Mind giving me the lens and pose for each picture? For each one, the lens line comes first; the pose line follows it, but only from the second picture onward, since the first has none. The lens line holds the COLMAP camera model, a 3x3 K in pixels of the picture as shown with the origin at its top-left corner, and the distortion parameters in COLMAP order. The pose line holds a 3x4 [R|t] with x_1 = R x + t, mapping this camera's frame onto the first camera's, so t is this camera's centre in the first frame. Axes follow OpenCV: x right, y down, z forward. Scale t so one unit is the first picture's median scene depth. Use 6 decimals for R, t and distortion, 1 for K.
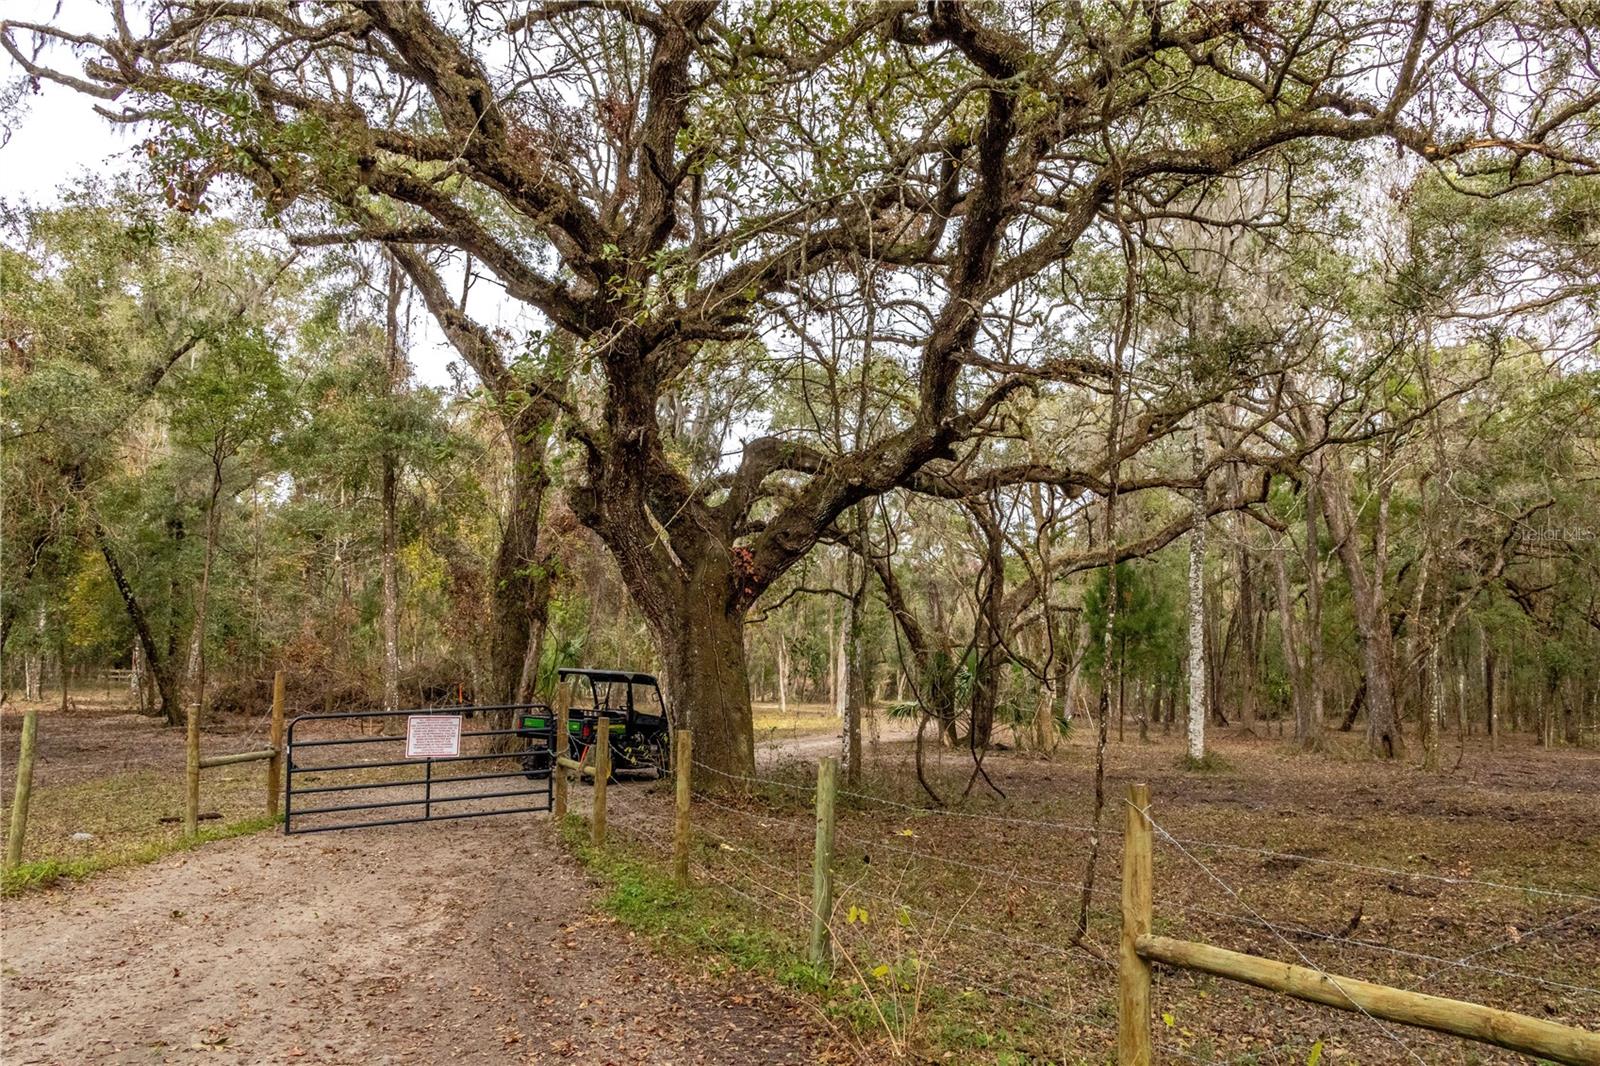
lens RADIAL K [[1314.6, 0, 800.0], [0, 1314.6, 533.0], [0, 0, 1]] dist [0.006888, -0.003241]
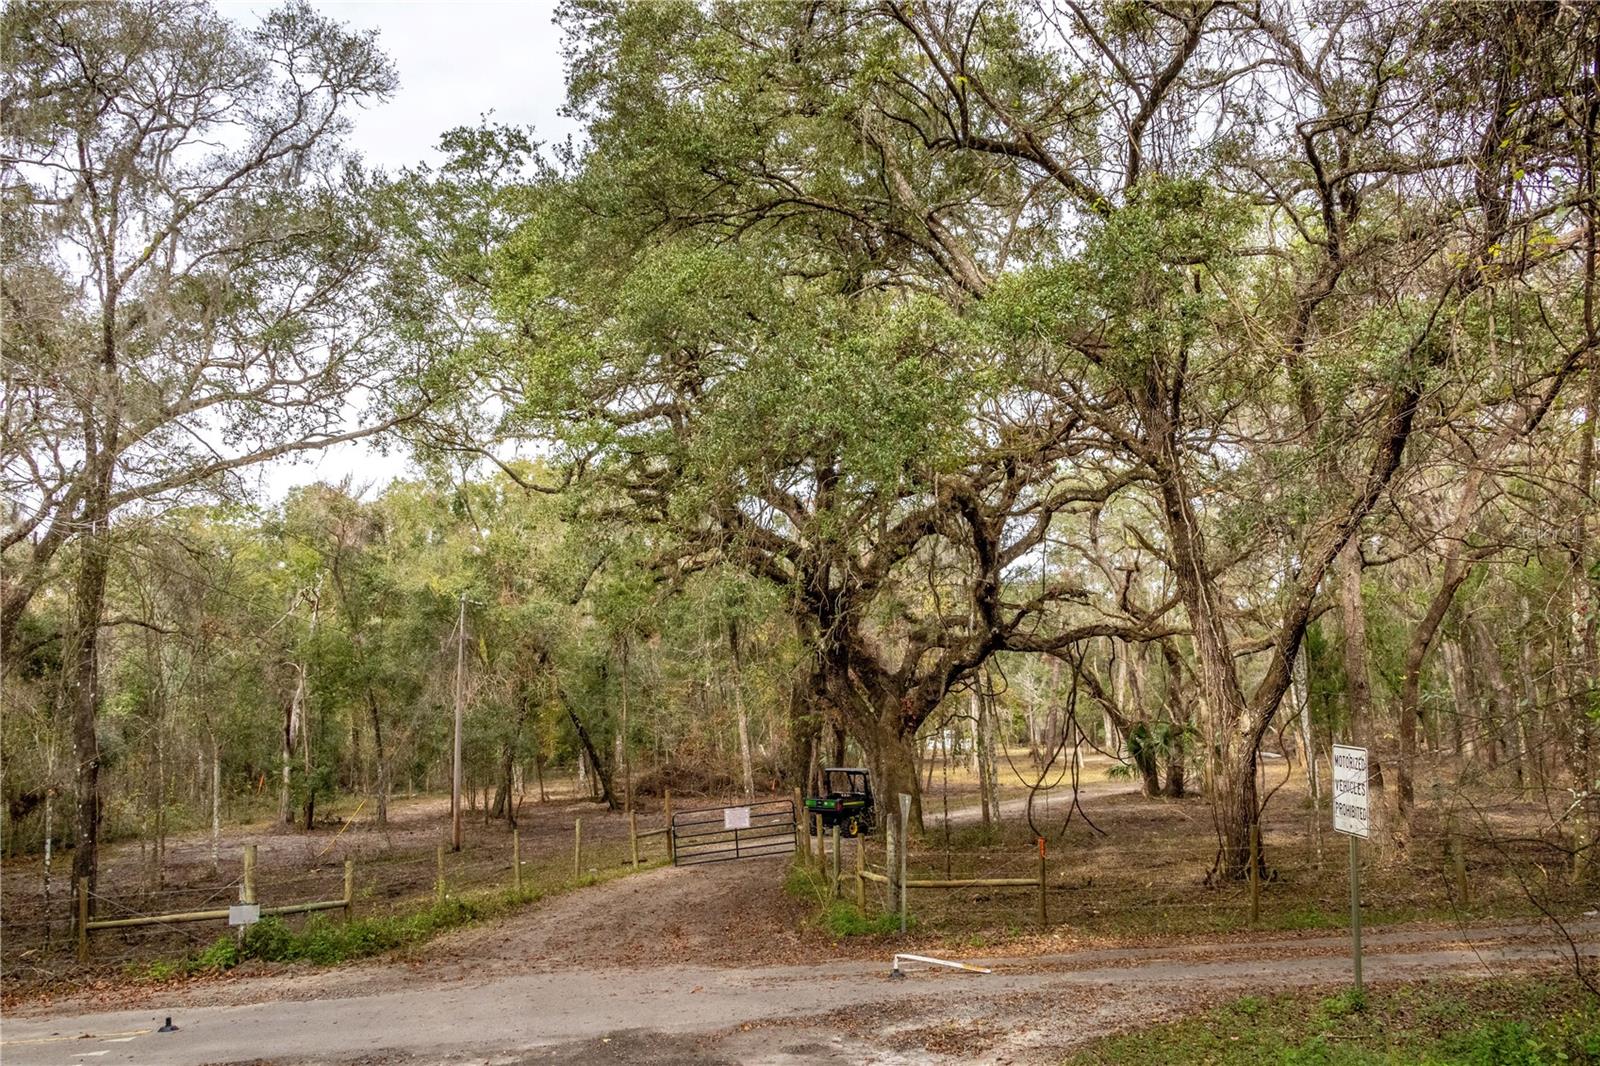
lens RADIAL K [[1320.9, 0, 800.0], [0, 1320.9, 533.0], [0, 0, 1]] dist [0.027148, 0.001723]
pose [[0.955867, -0.106016, -0.274005, 0.283265], [0.096142, 0.994148, -0.049257, -0.117854], [0.277623, 0.020740, 0.960466, -0.645697]]
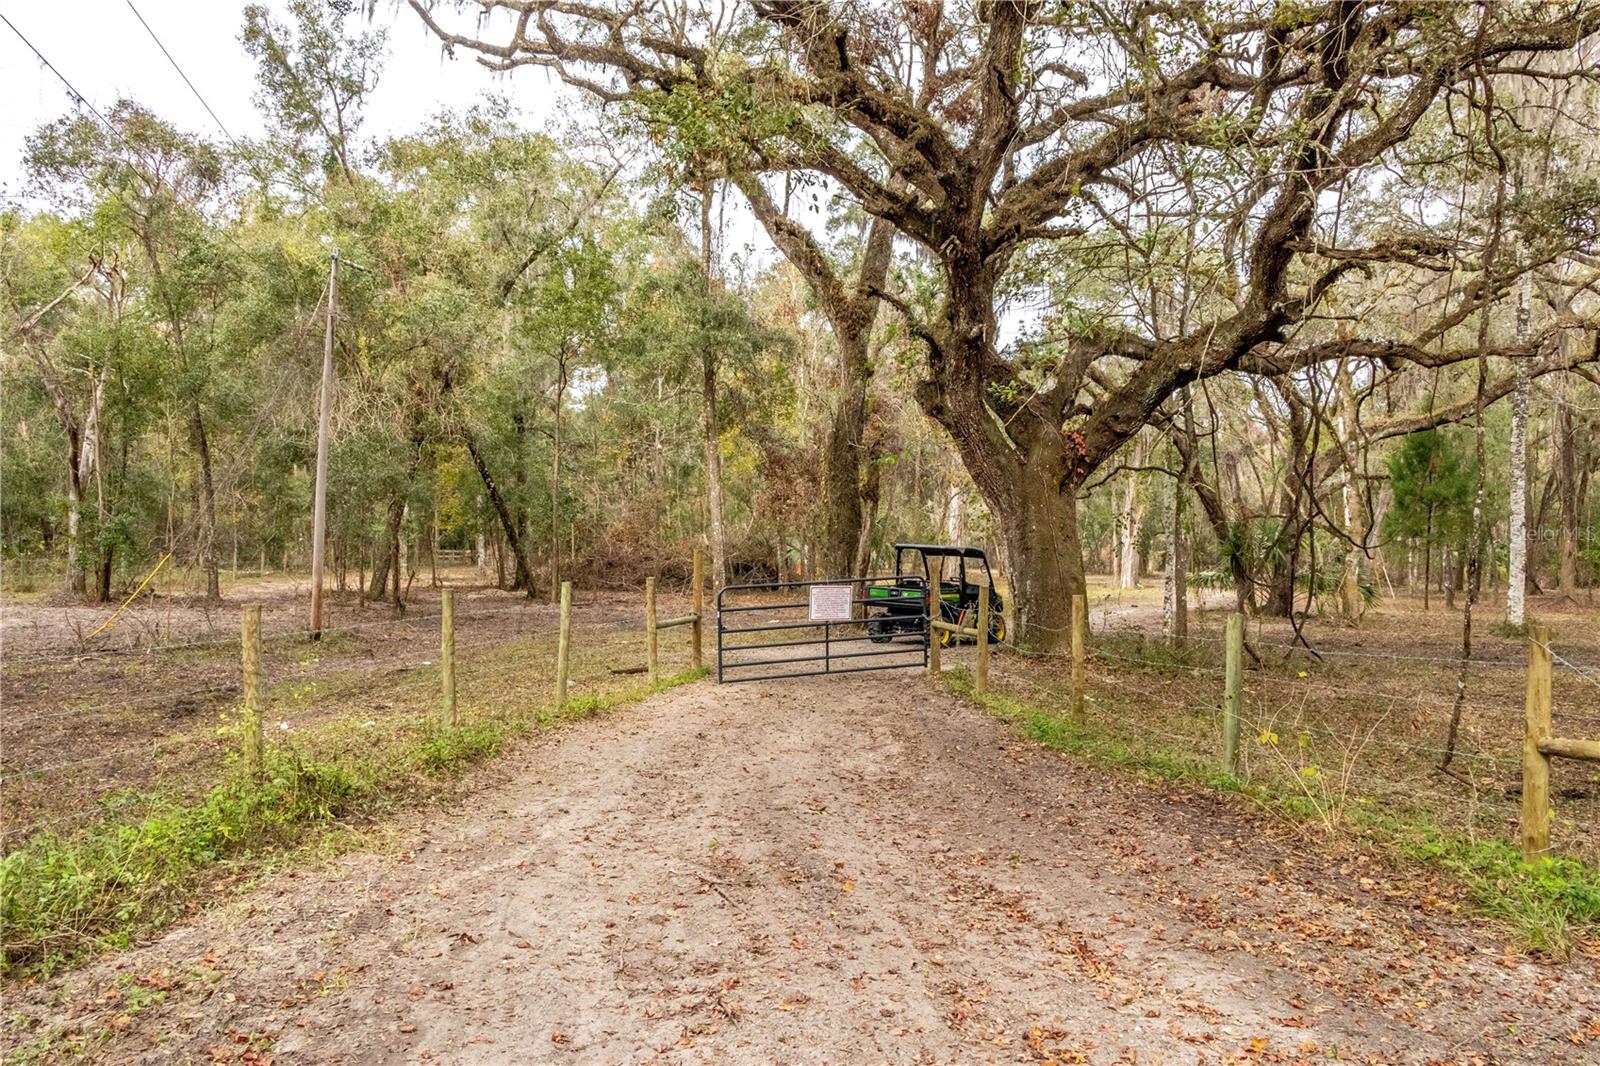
lens RADIAL K [[1314.6, 0, 800.0], [0, 1314.6, 533.0], [0, 0, 1]] dist [0.006888, -0.003241]
pose [[0.980636, -0.015760, -0.195206, -0.046581], [0.034344, 0.995149, 0.092188, -0.010957], [0.192807, -0.097107, 0.976420, -0.093368]]
